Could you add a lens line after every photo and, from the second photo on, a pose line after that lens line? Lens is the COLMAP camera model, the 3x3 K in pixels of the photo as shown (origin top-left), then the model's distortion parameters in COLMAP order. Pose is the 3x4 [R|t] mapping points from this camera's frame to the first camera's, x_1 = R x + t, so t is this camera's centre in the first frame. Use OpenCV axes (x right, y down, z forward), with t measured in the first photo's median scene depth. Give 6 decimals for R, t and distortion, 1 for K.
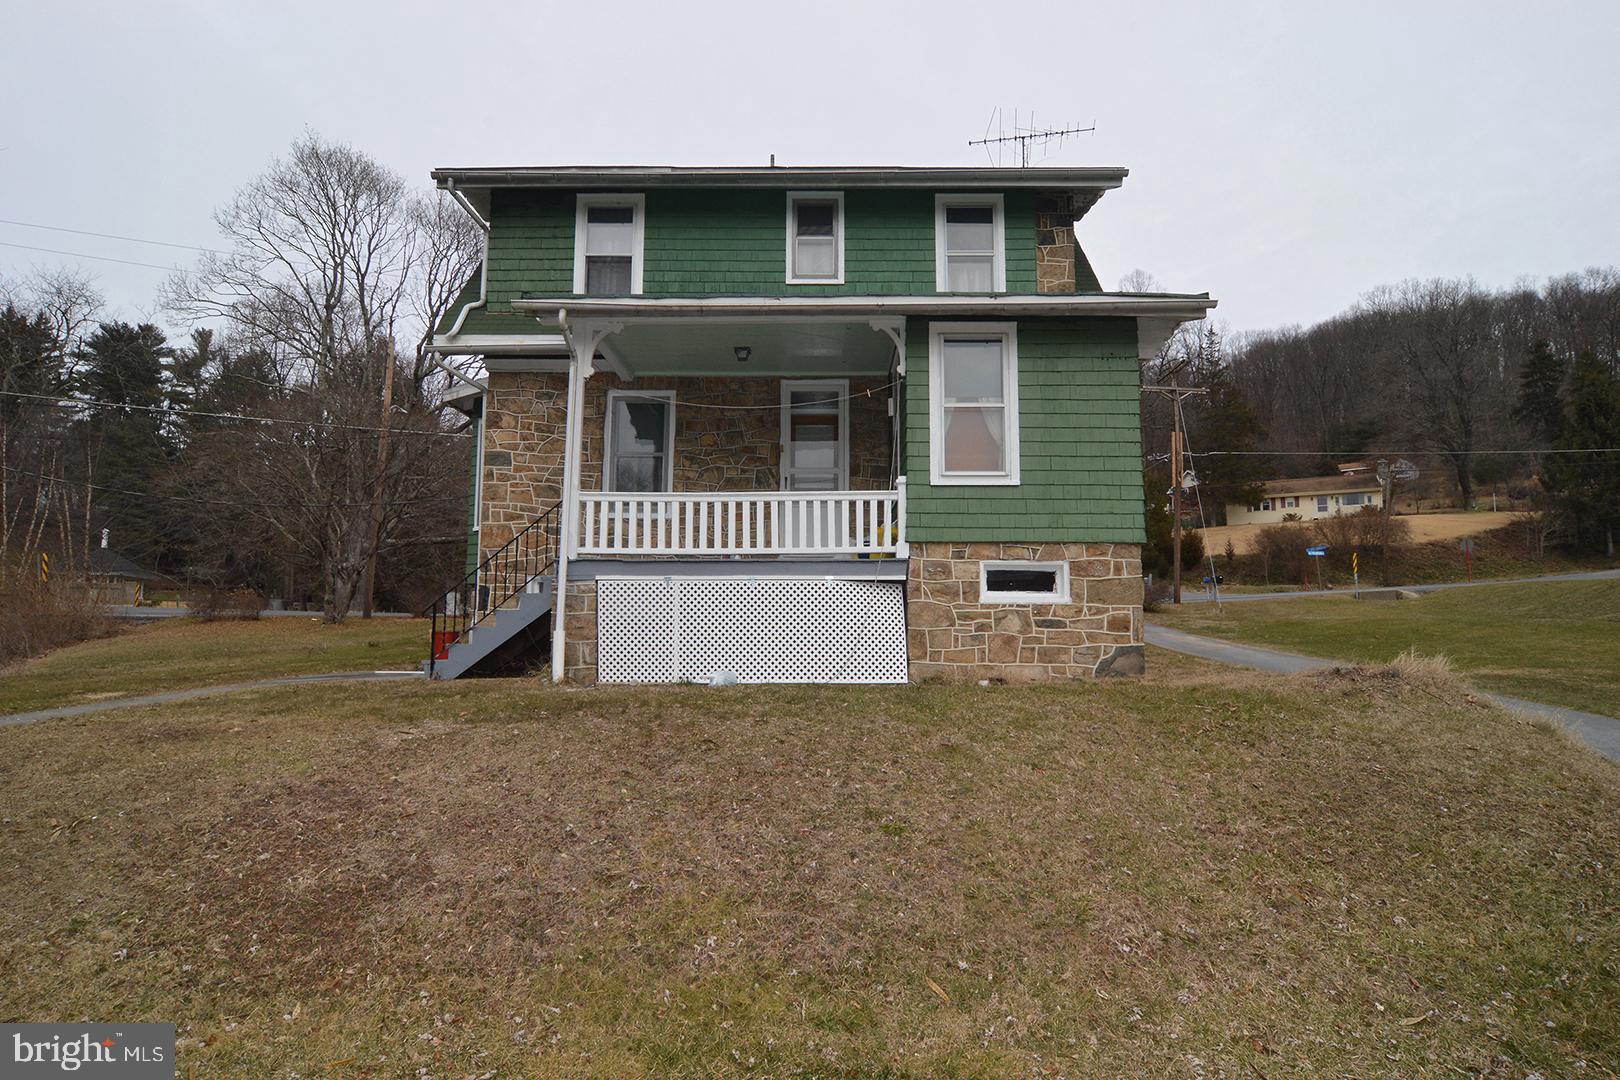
lens RADIAL K [[886.6, 0, 807.7], [0, 886.6, 546.2], [0, 0, 1]] dist [-0.012447, -0.003269]
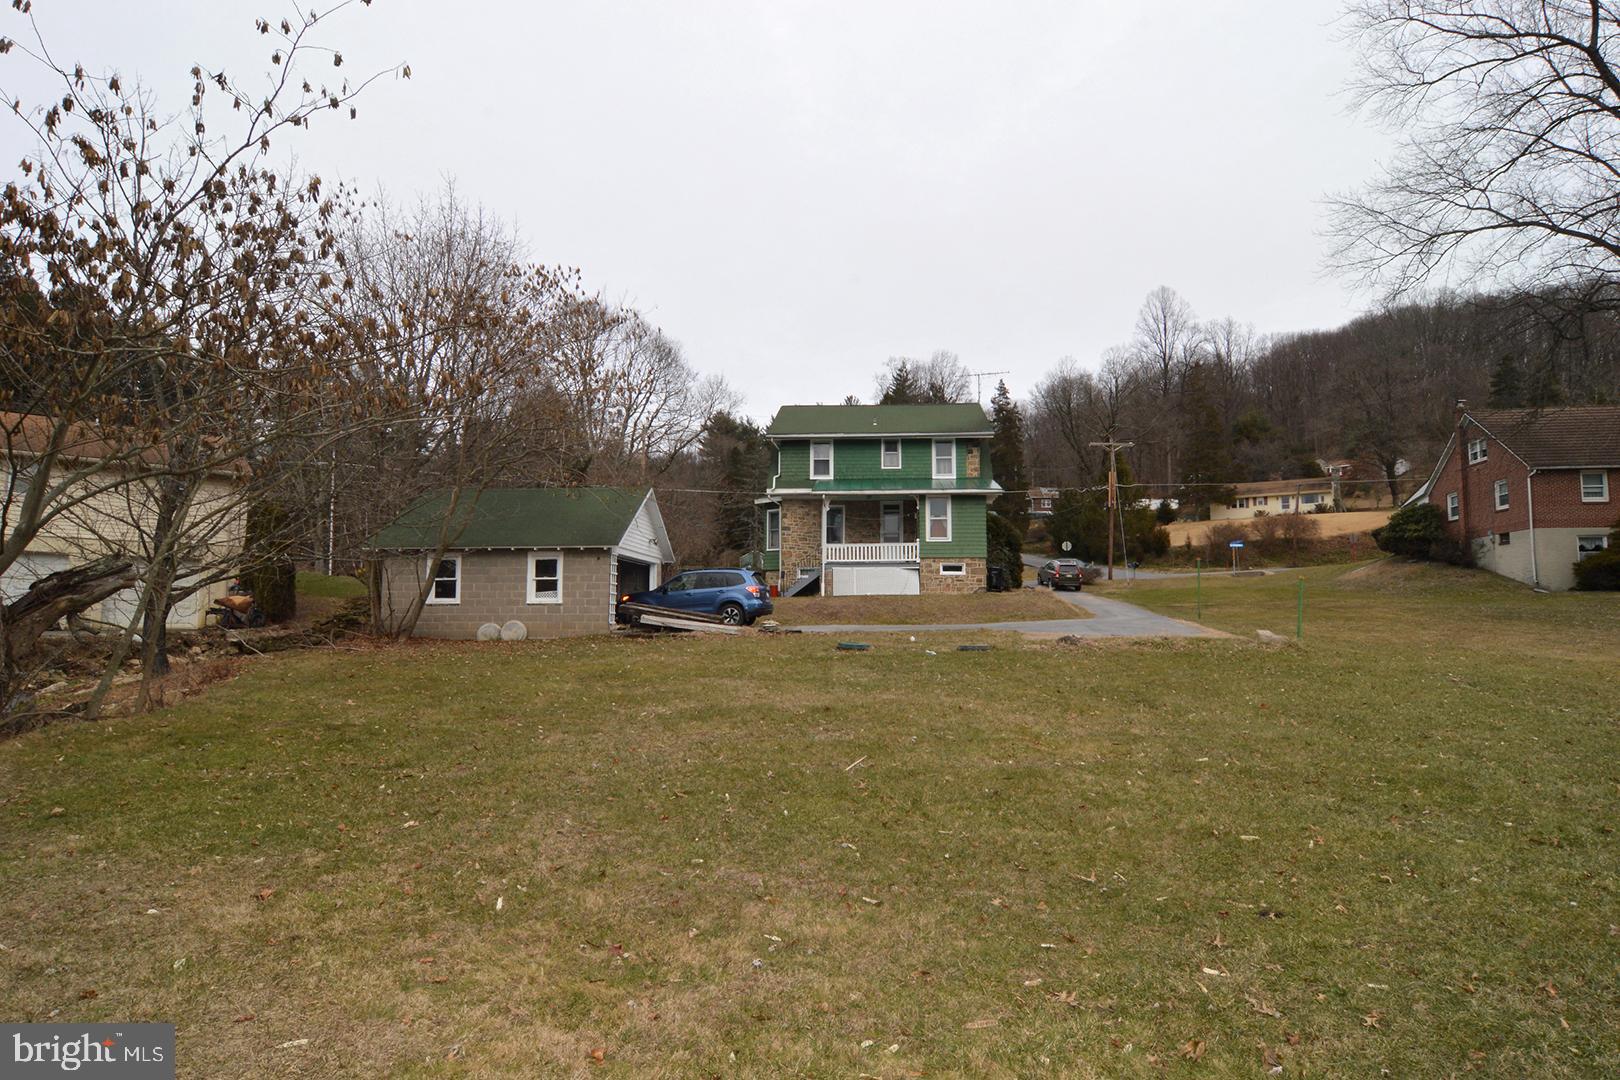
lens RADIAL K [[886.6, 0, 815.0], [0, 886.6, 539.6], [0, 0, 1]] dist [-0.012447, -0.003269]
pose [[0.998421, -0.007337, -0.055690, -0.027212], [0.007878, 0.999924, 0.009495, -0.028811], [0.055616, -0.009919, 0.998403, -0.648172]]
